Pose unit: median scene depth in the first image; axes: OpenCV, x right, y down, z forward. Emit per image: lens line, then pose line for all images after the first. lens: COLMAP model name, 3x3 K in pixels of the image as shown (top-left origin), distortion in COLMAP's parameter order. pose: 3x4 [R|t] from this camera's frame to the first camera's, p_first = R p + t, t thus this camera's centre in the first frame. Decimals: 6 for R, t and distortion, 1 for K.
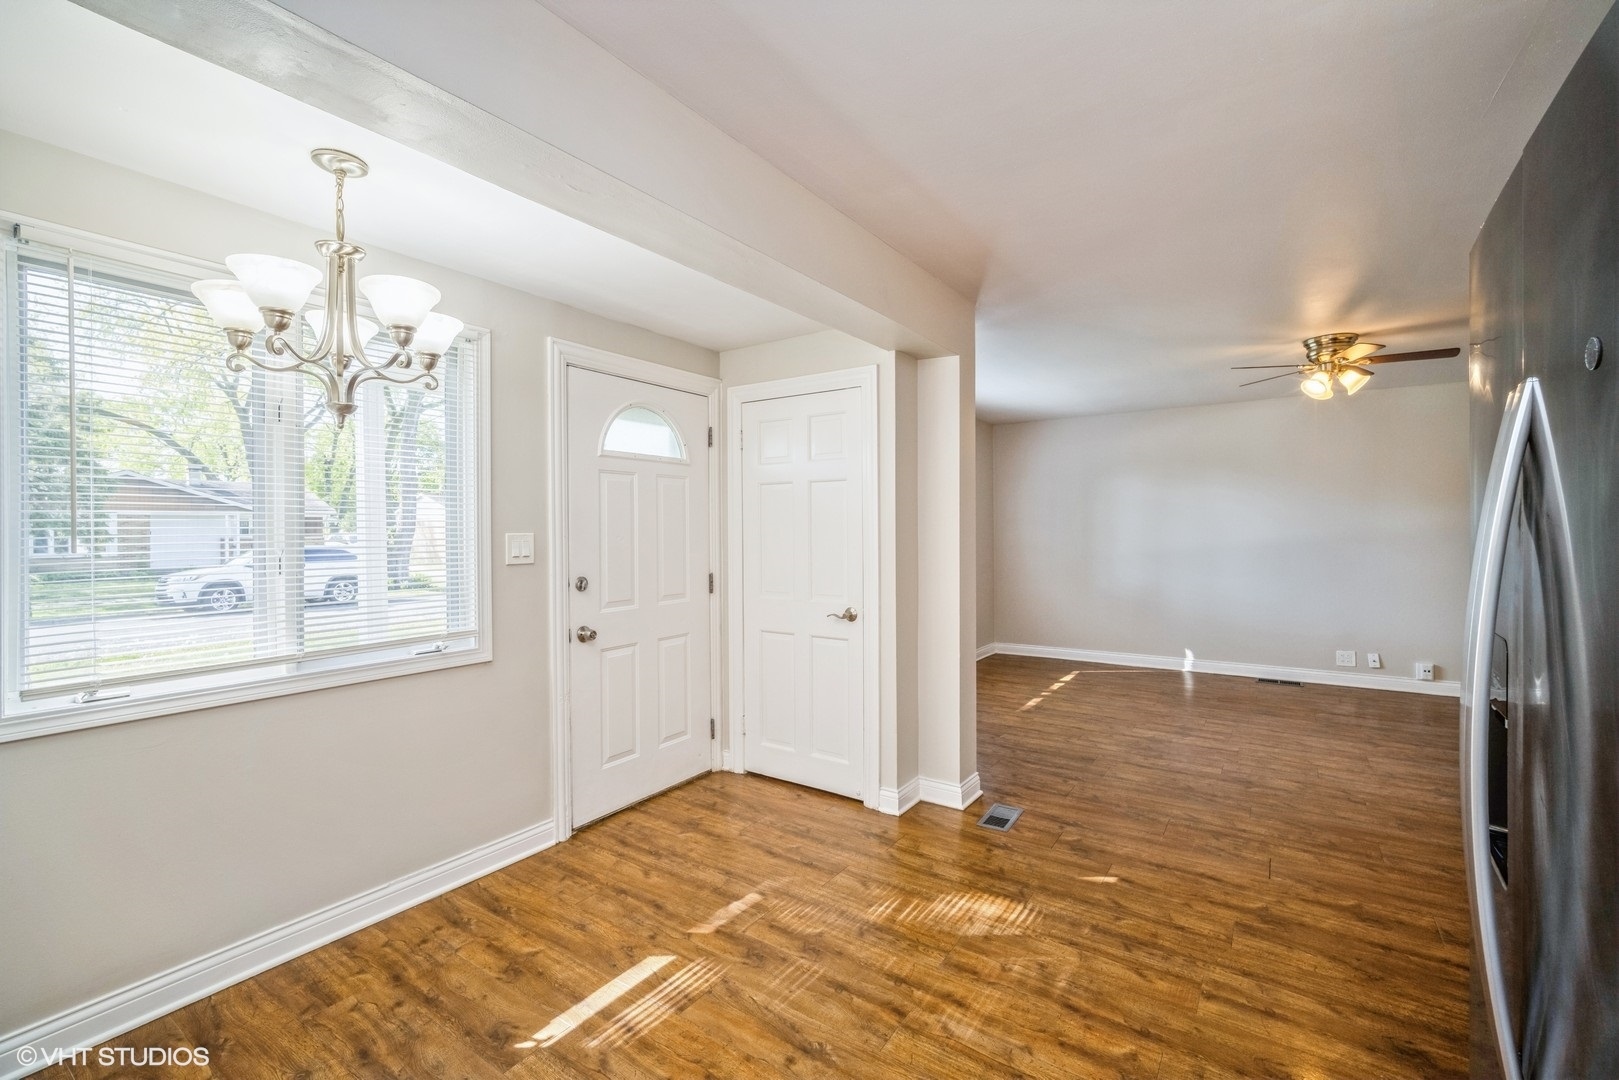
lens RADIAL K [[708.1, 0, 808.8], [0, 708.1, 530.3], [0, 0, 1]] dist [-0.003909, 0.000133]
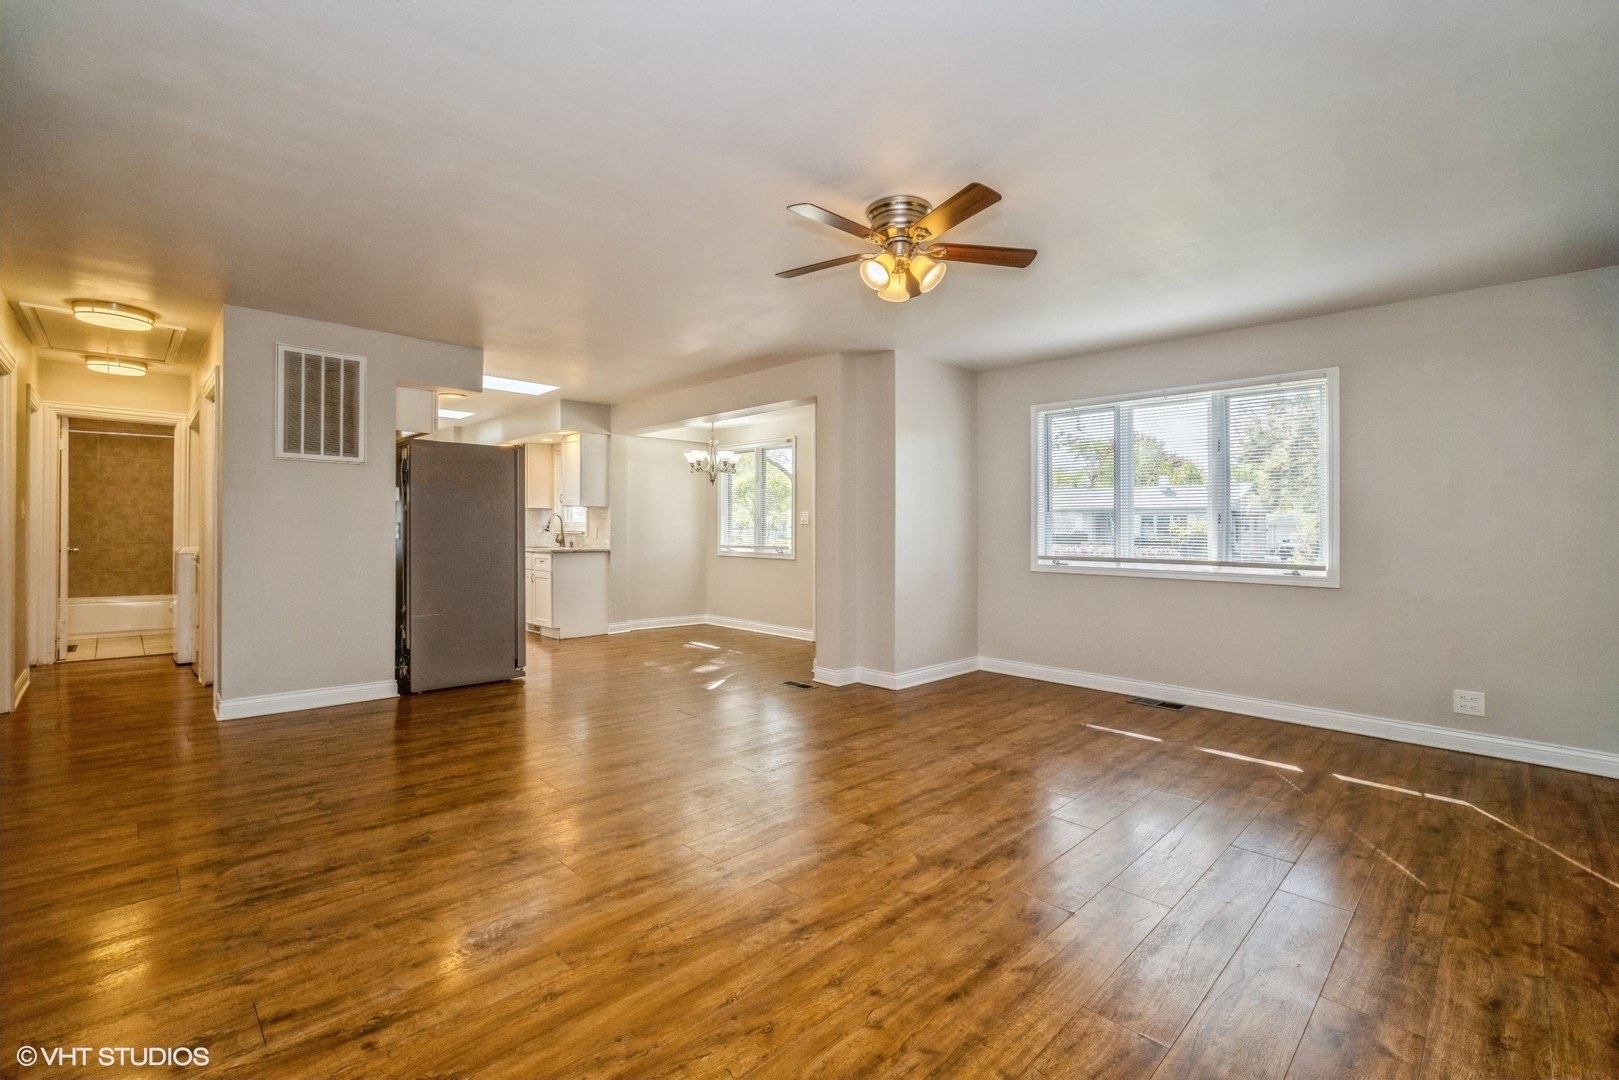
lens RADIAL K [[711.2, 0, 825.6], [0, 711.2, 528.5], [0, 0, 1]] dist [-0.001184, 0.000016]
pose [[-0.189115, 0.004611, -0.981944, 1.436085], [-0.008572, 0.999943, 0.006347, 0.031732], [0.981918, 0.009618, -0.189065, 1.062442]]
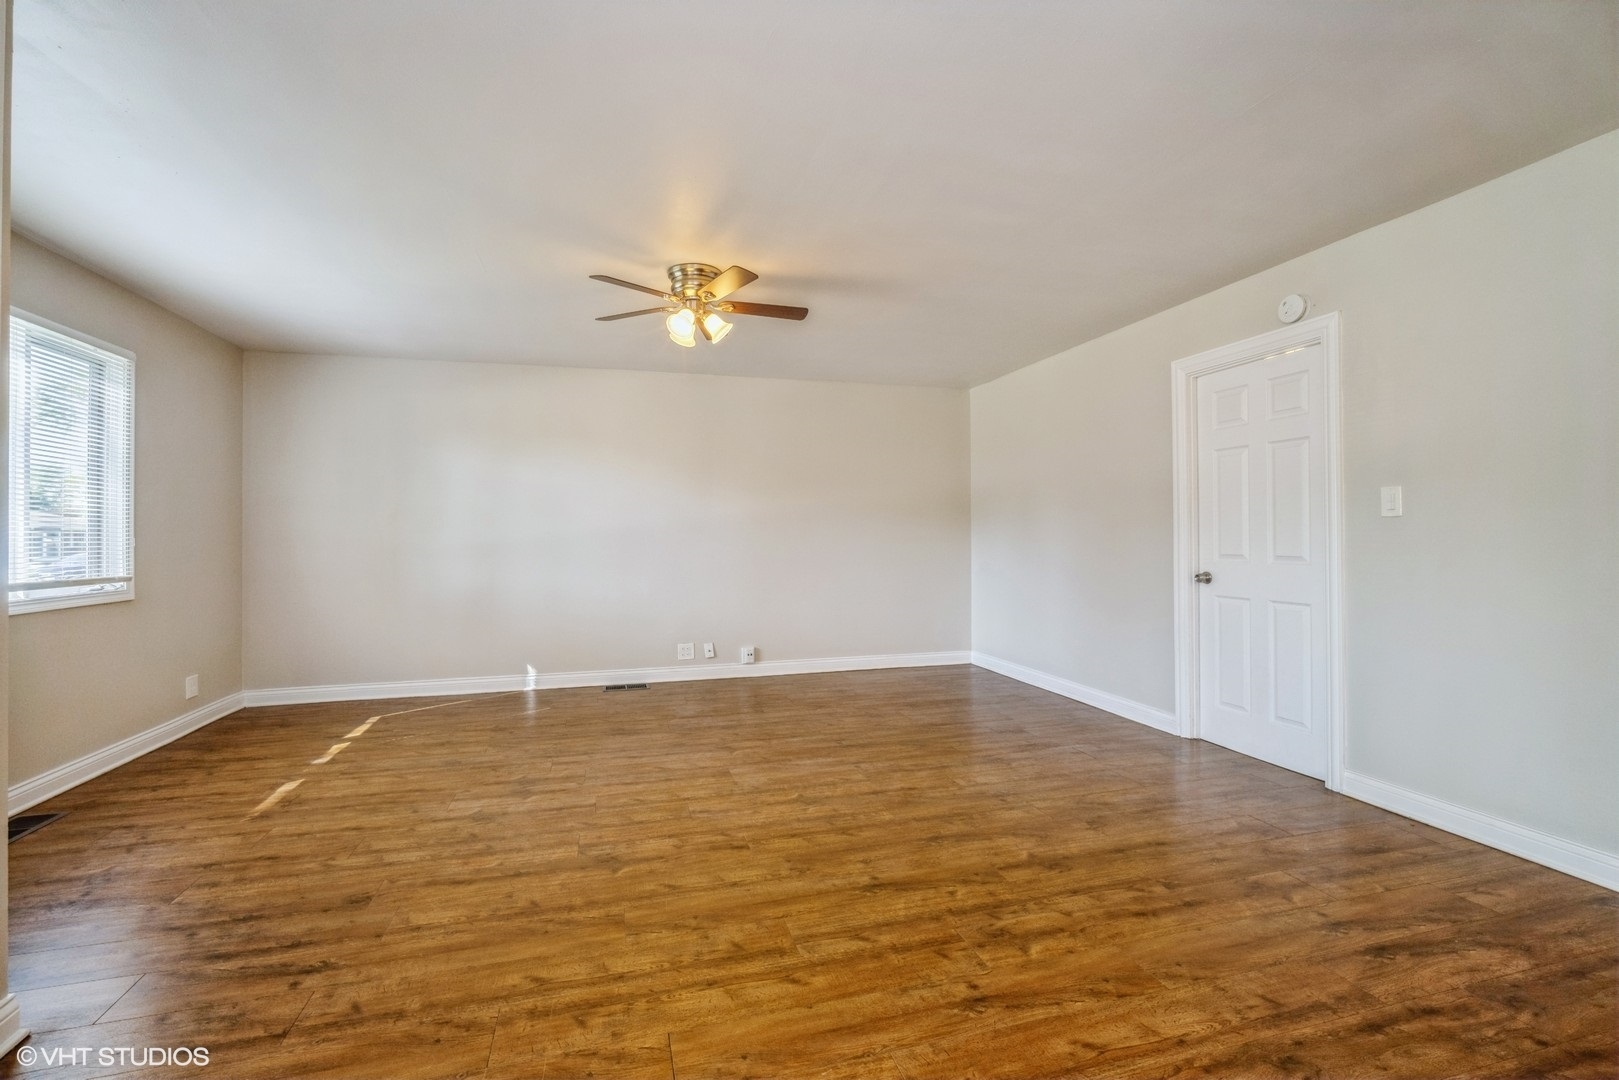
lens RADIAL K [[708.1, 0, 808.8], [0, 708.1, 530.3], [0, 0, 1]] dist [-0.003909, 0.000133]
pose [[0.644595, 0.007462, 0.764488, 0.192405], [0.001501, 0.999938, -0.011026, 0.040469], [-0.764523, 0.008254, 0.644544, 0.365097]]
